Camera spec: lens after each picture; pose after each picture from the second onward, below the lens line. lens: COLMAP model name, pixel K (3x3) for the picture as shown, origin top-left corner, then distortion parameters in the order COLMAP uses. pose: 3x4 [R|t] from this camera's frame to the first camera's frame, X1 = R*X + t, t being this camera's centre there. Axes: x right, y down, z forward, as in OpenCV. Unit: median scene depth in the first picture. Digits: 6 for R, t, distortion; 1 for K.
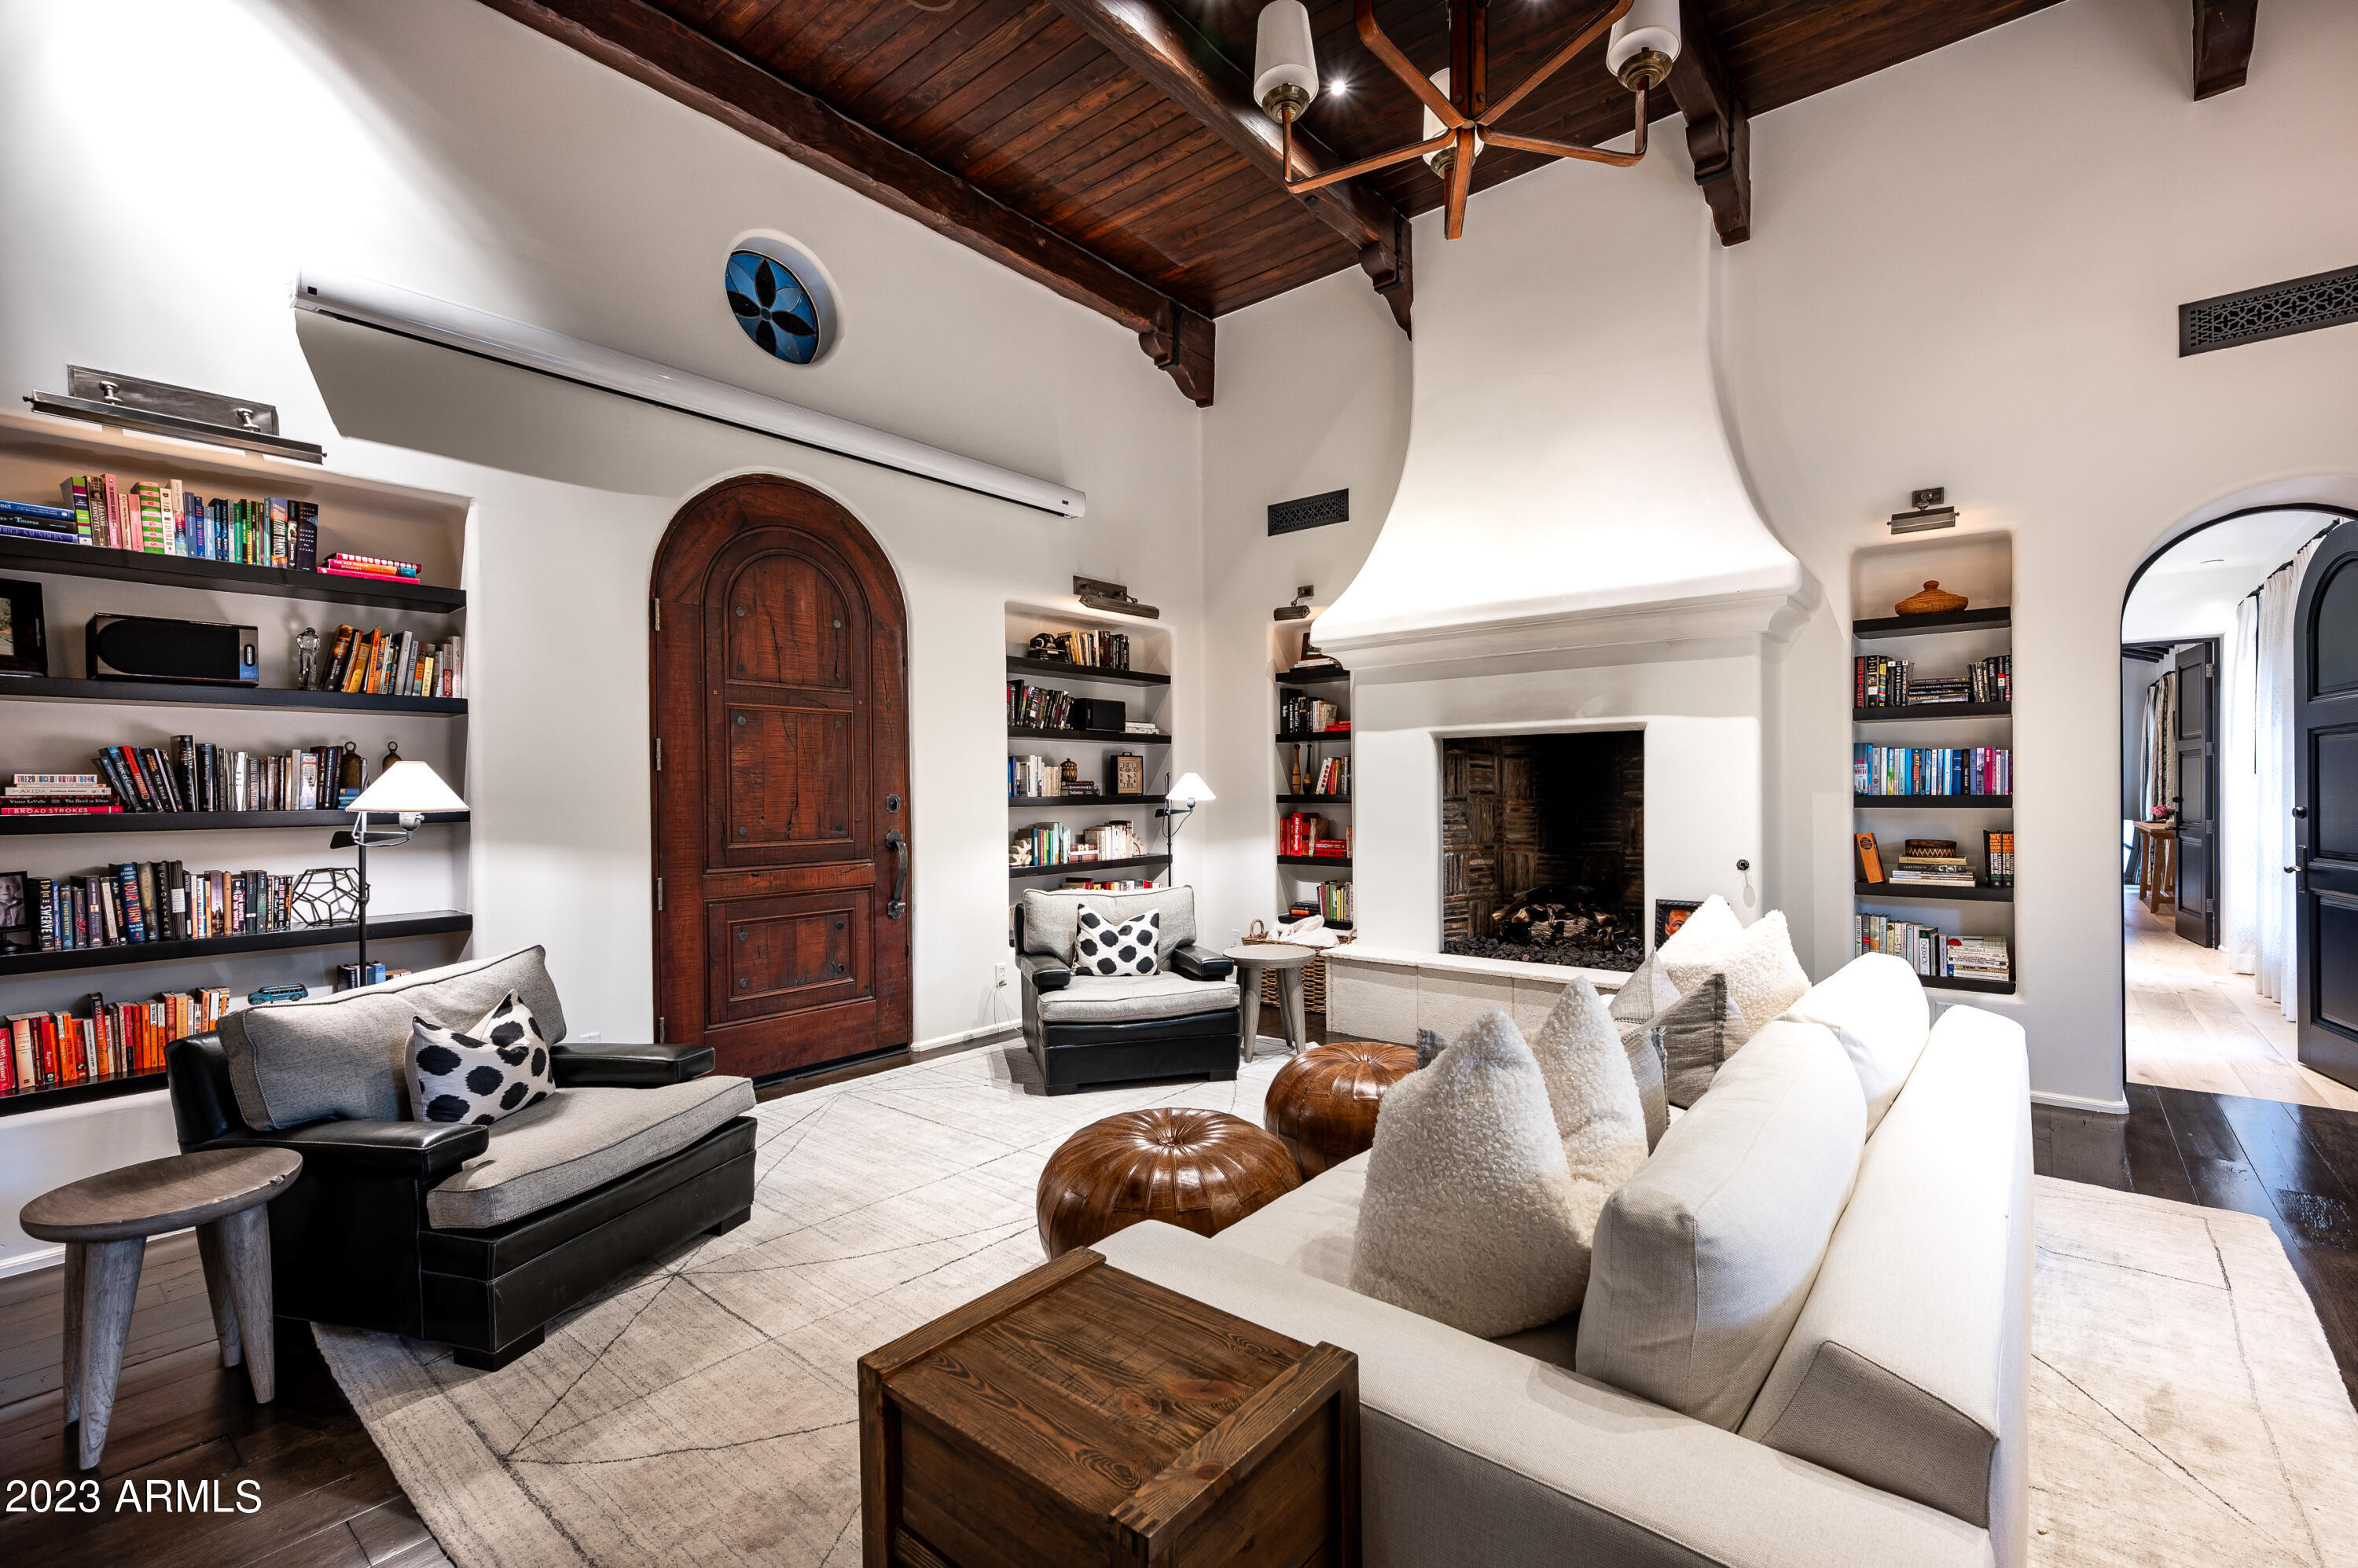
lens RADIAL K [[1025.3, 0, 1179.0], [0, 1025.3, 784.0], [0, 0, 1]] dist [0.000890, 0.000026]
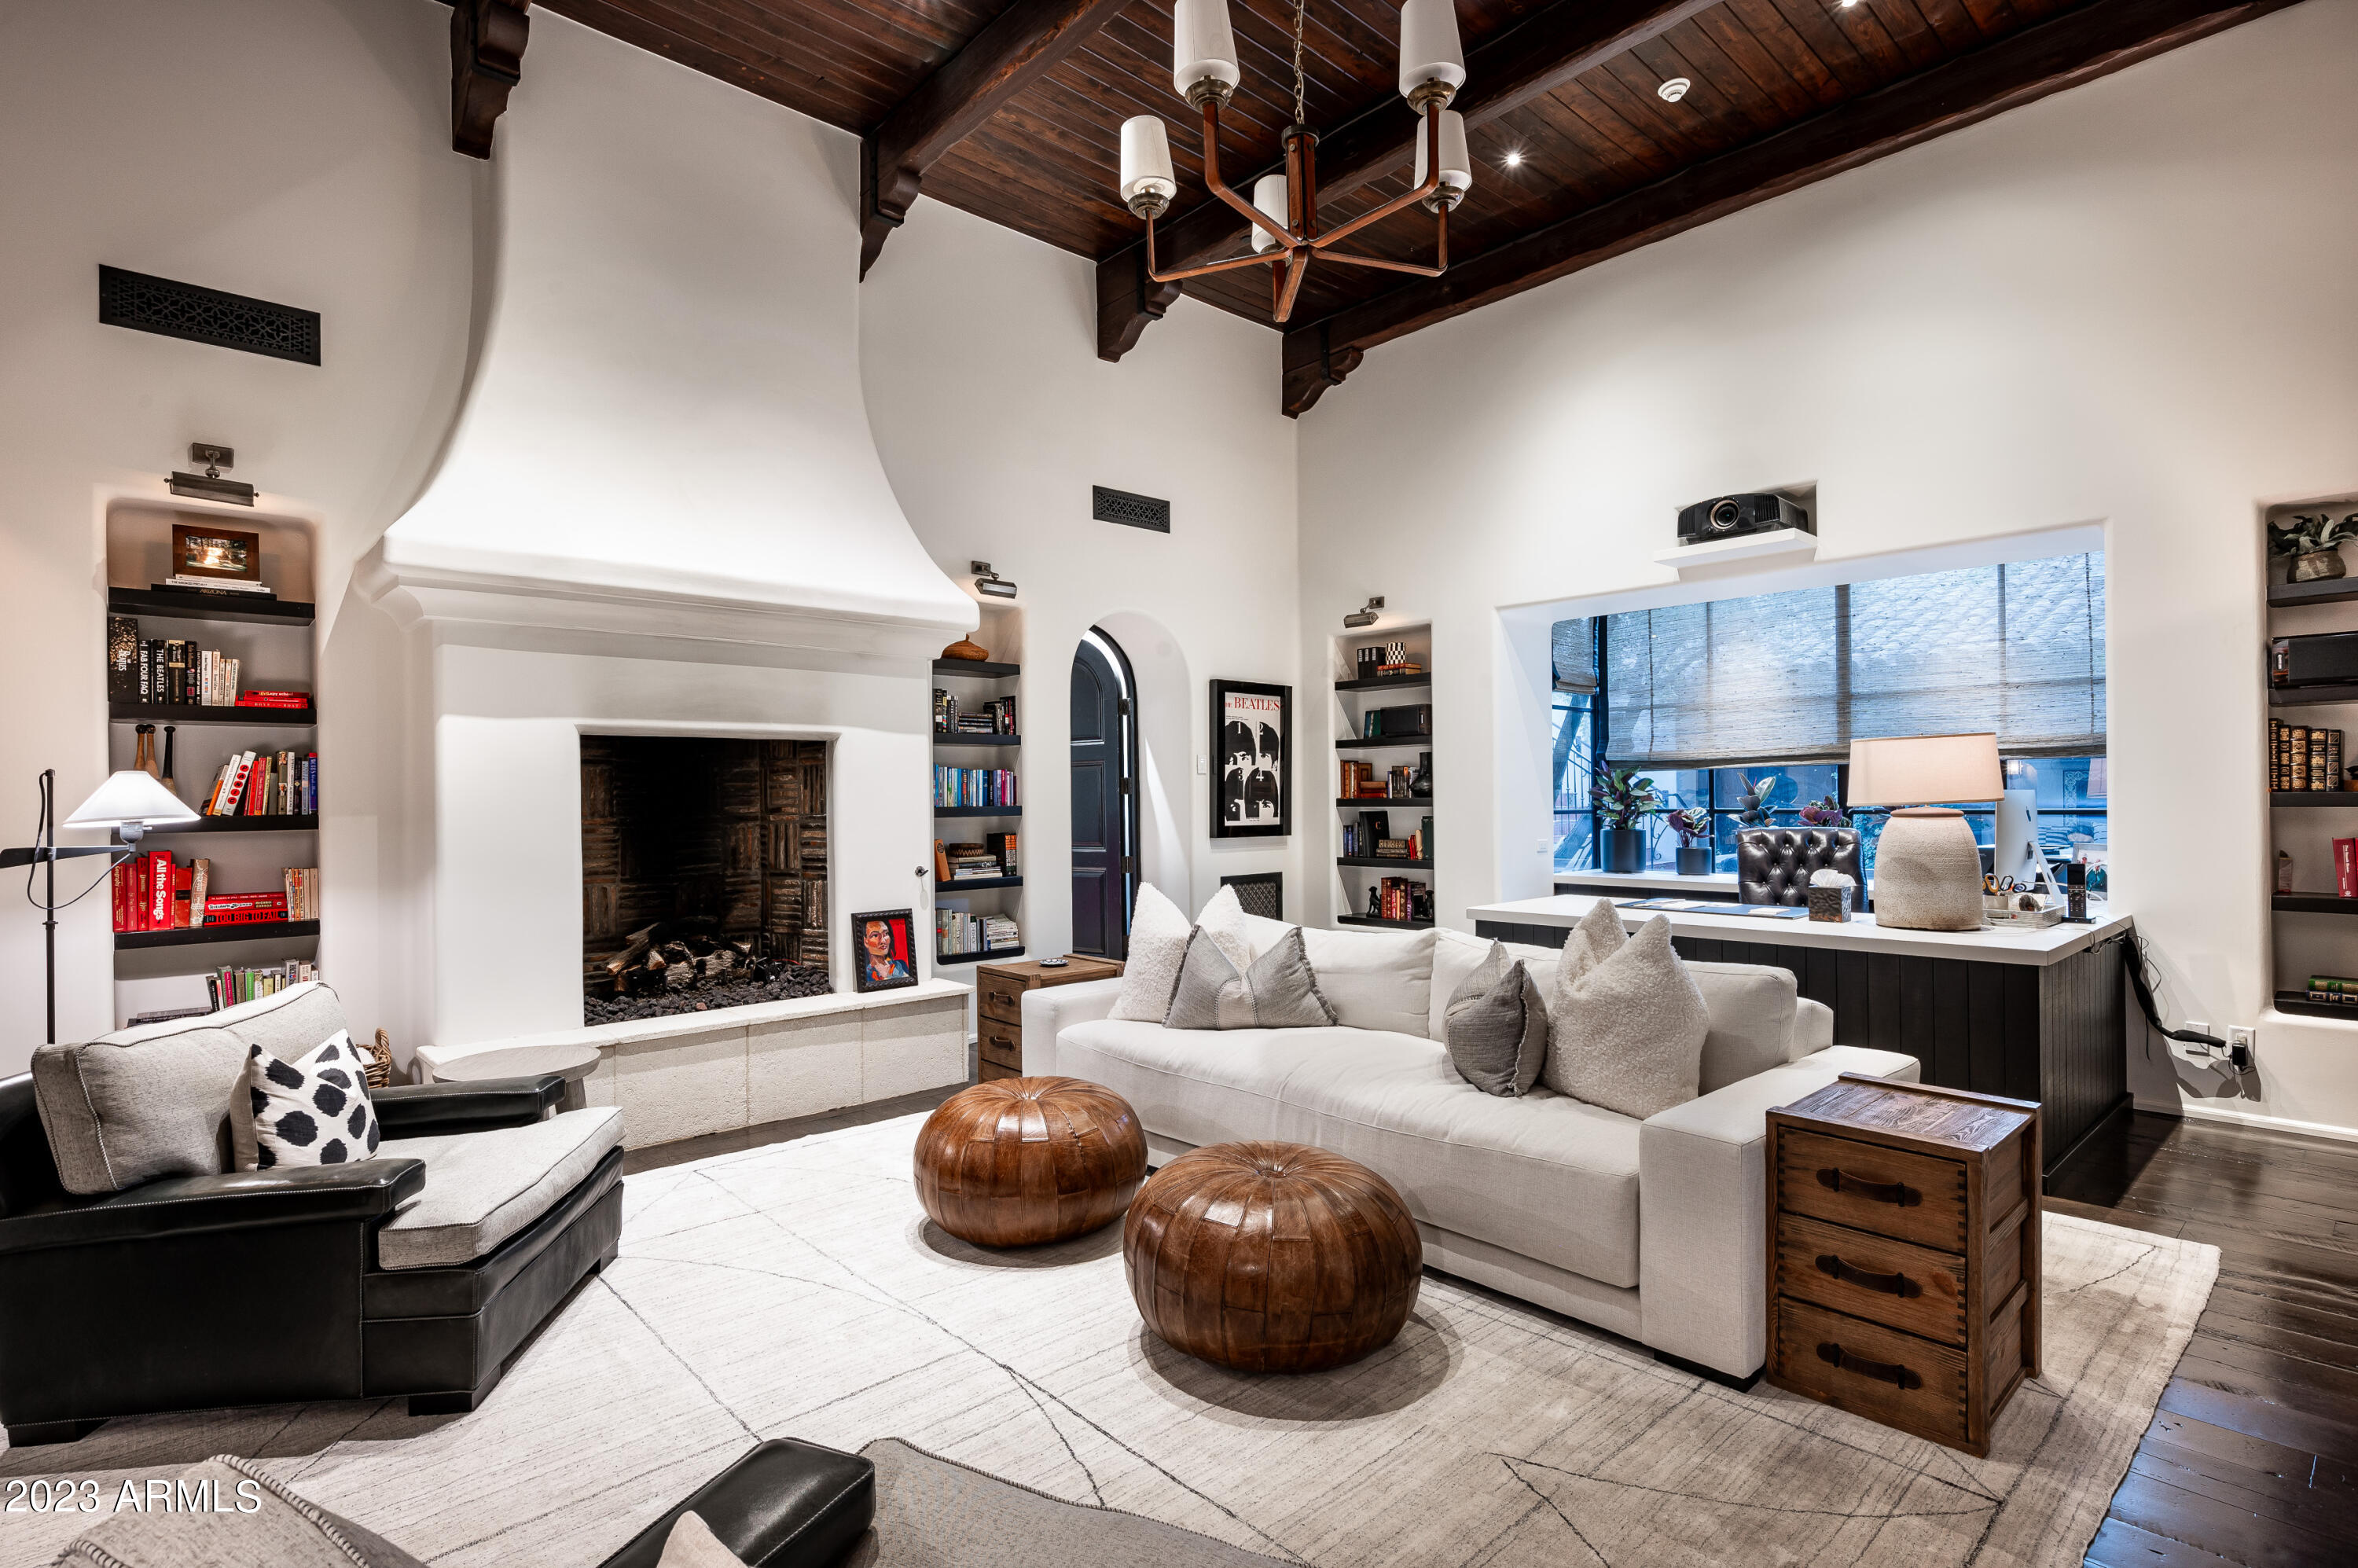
lens RADIAL K [[1154.1, 0, 1179.0], [0, 1154.1, 784.0], [0, 0, 1]] dist [0.001328, 0.000277]
pose [[0.132884, 0.022379, 0.990879, -0.593656], [0.011056, 0.999649, -0.024060, 0.018986], [-0.991070, 0.014153, 0.132590, 0.543921]]
